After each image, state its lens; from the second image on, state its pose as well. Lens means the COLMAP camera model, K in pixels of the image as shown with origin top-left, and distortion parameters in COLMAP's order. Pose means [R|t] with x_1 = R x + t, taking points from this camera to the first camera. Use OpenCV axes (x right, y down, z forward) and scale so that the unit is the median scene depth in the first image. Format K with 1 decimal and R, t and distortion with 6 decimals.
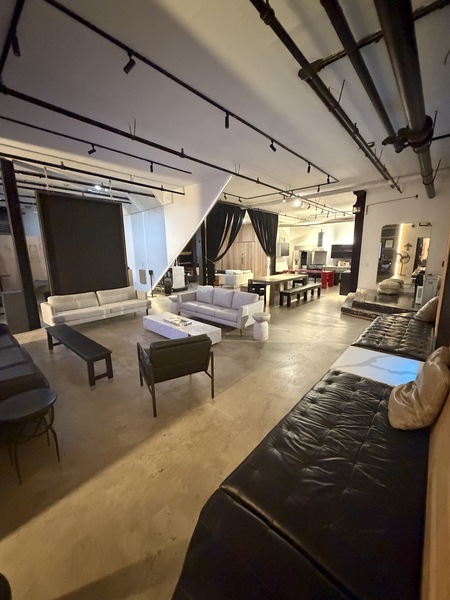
lens RADIAL K [[238.9, 0, 224.0], [0, 238.9, 298.4], [0, 0, 1]] dist [0.000464, 0.000010]
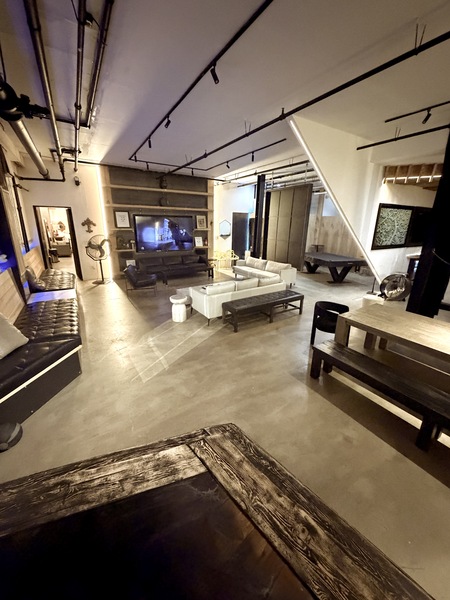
lens RADIAL K [[238.9, 0, 224.0], [0, 238.9, 298.4], [0, 0, 1]] dist [0.000464, 0.000010]
pose [[-0.294446, 0.294498, -0.909160, 0.440679], [-0.193254, 0.913332, 0.358438, -0.143894], [0.935924, 0.281239, -0.212014, 0.592948]]
